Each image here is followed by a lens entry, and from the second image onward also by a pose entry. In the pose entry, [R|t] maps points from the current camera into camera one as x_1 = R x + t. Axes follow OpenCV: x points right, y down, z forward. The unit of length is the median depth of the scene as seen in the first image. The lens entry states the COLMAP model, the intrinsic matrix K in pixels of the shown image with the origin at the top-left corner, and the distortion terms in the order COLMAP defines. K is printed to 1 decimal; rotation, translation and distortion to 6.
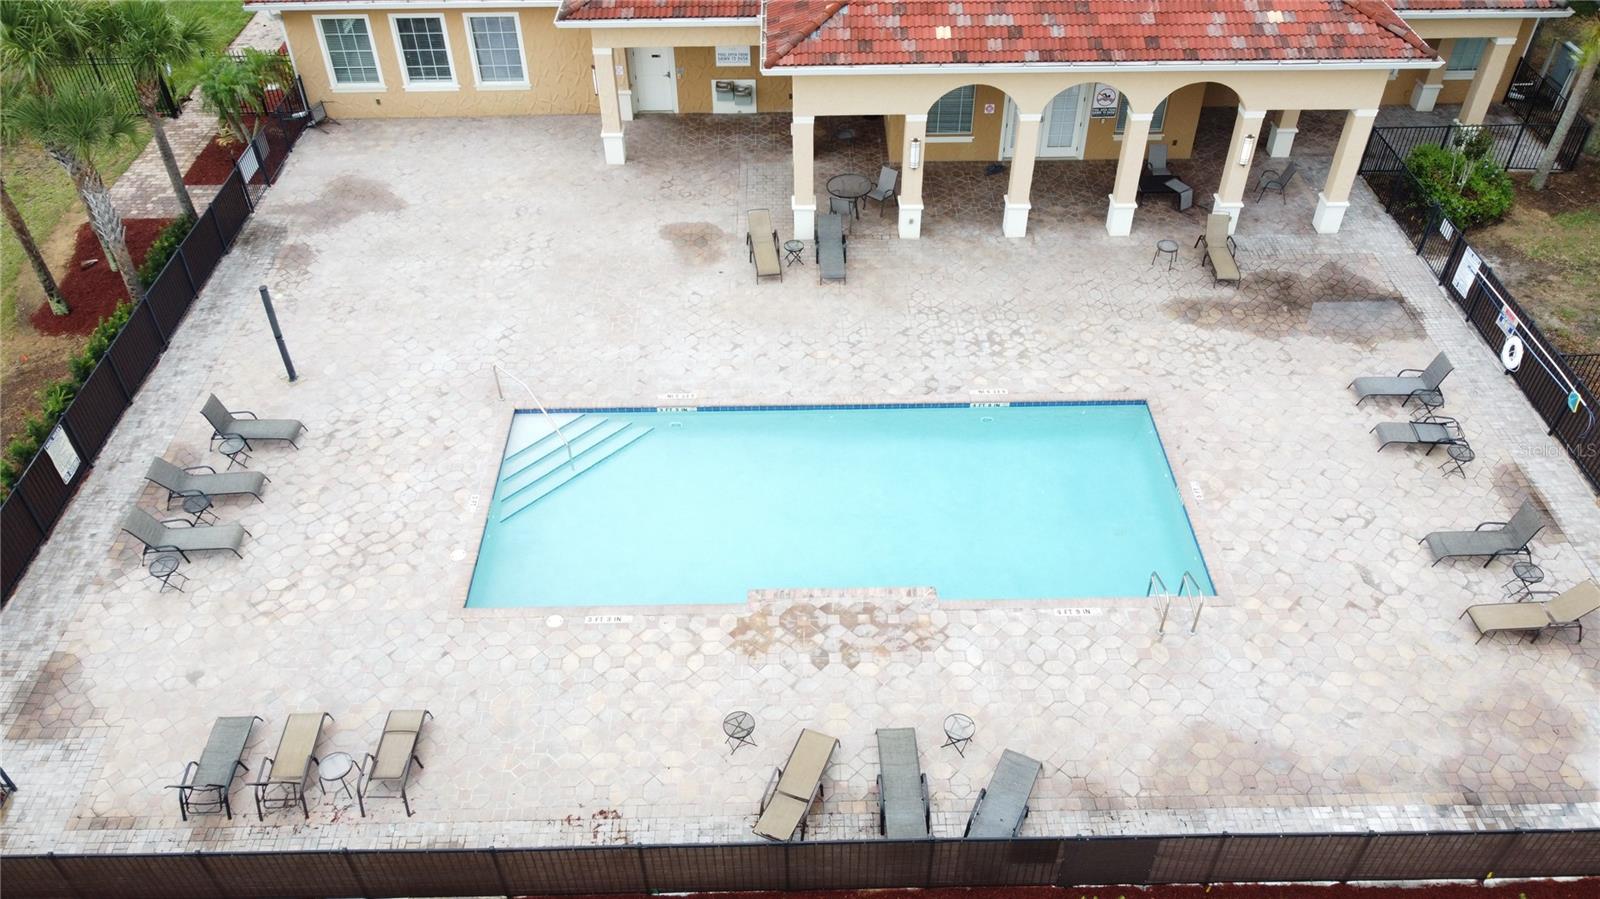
lens RADIAL K [[1213.1, 0, 795.8], [0, 1213.1, 450.7], [0, 0, 1]] dist [-0.002261, -0.002716]
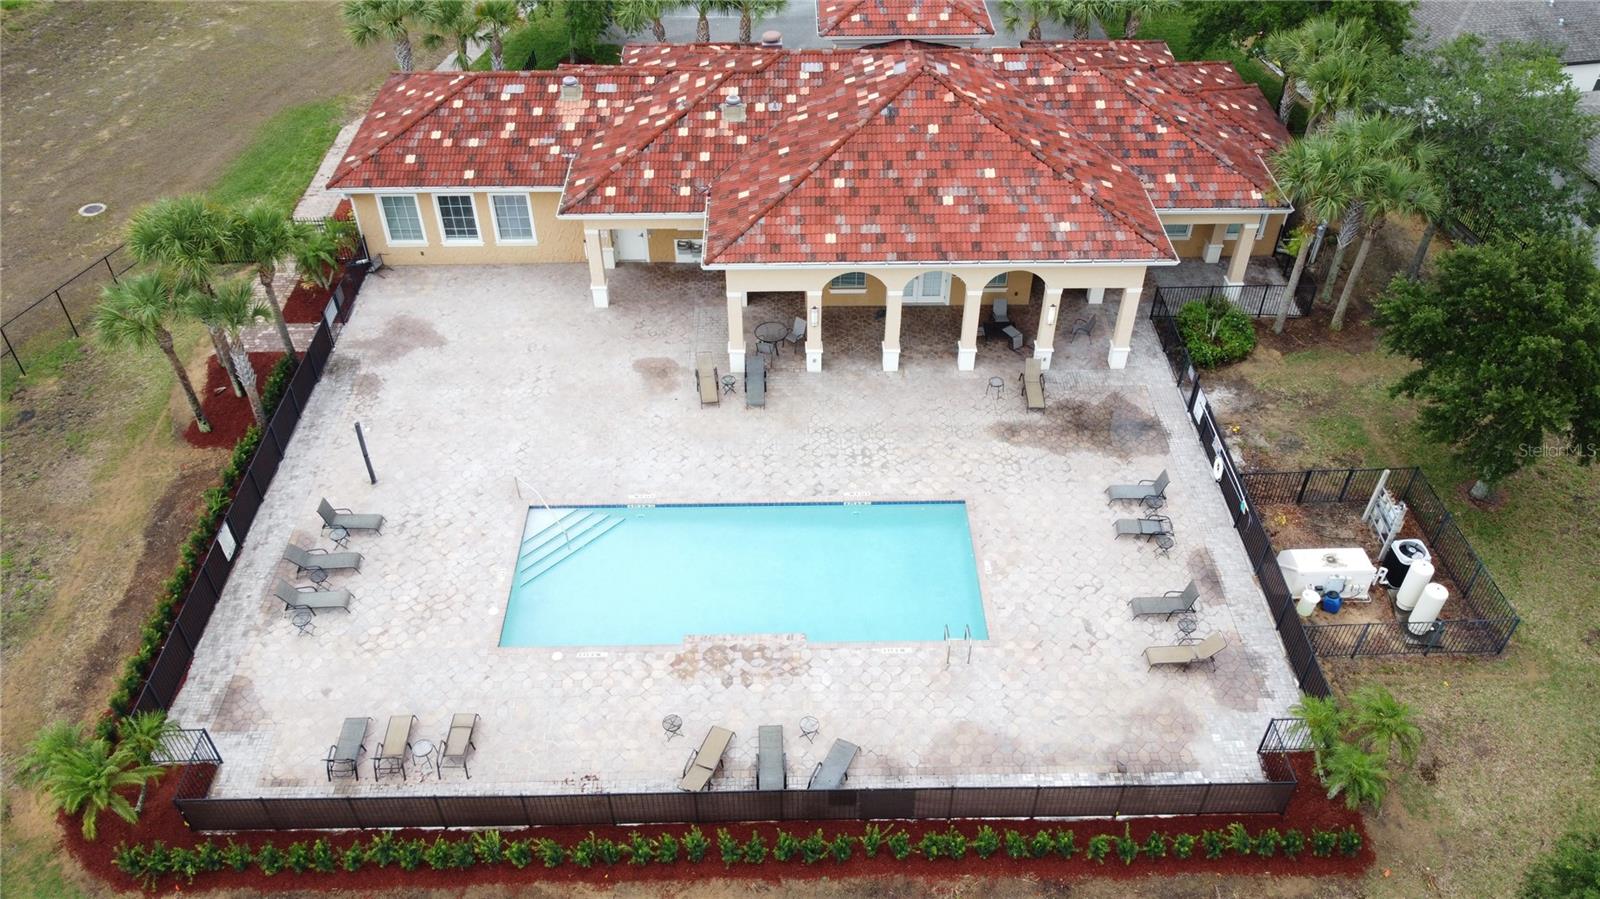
lens RADIAL K [[1215.6, 0, 800.0], [0, 1215.6, 449.5], [0, 0, 1]] dist [-0.002928, -0.009880]
pose [[0.999963, 0.003231, 0.007955, 0.078737], [-0.003201, 0.999988, -0.003768, -0.095381], [-0.007967, 0.003742, 0.999961, -0.446892]]
